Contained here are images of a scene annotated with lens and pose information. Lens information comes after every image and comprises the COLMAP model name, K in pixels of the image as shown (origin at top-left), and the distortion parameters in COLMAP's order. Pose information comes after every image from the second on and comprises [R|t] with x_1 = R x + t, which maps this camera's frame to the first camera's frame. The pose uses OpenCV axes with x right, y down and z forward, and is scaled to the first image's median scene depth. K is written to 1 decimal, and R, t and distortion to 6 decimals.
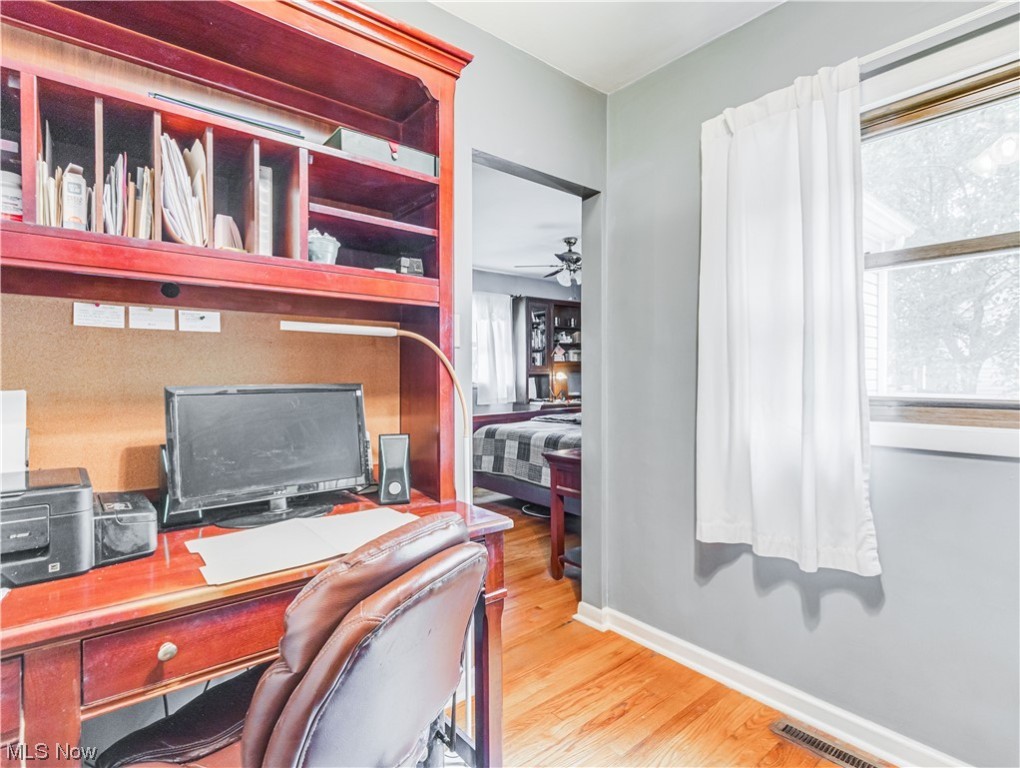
lens RADIAL K [[523.0, 0, 508.3], [0, 523.0, 380.2], [0, 0, 1]] dist [0.015381, 0.000527]
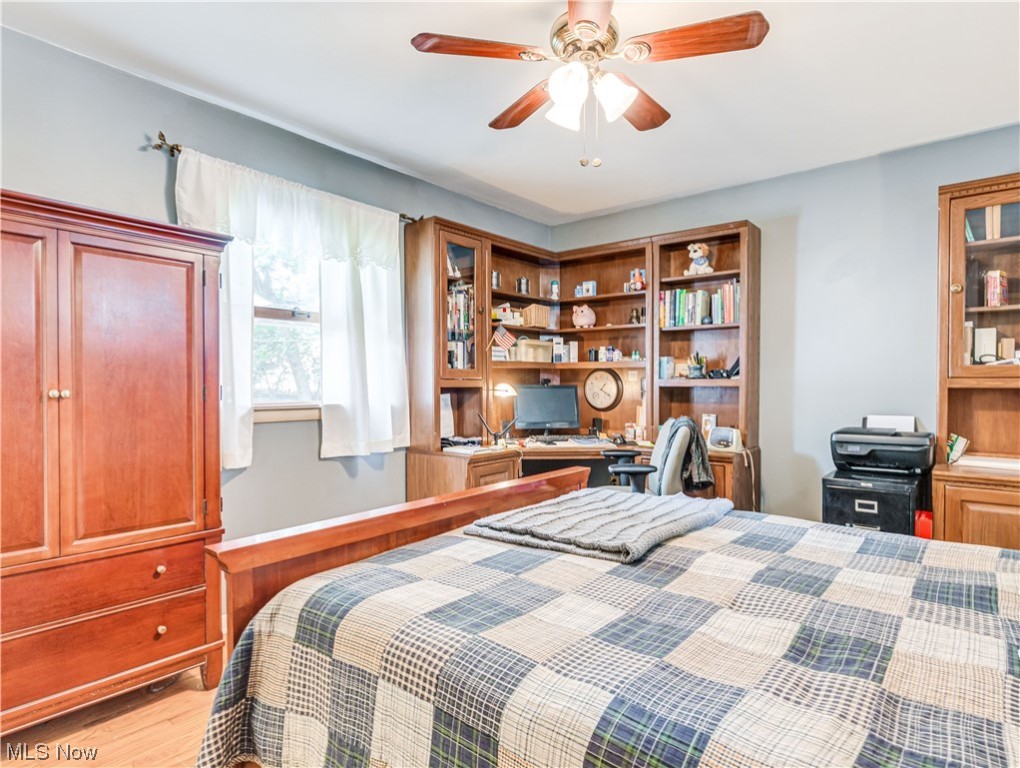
lens RADIAL K [[579.3, 0, 508.0], [0, 579.3, 391.8], [0, 0, 1]] dist [0.002522, 0.000094]
pose [[0.982748, 0.002159, 0.184938, 0.002839], [-0.002257, 0.999997, 0.000319, -0.007399], [-0.184937, -0.000731, 0.982750, 0.470629]]
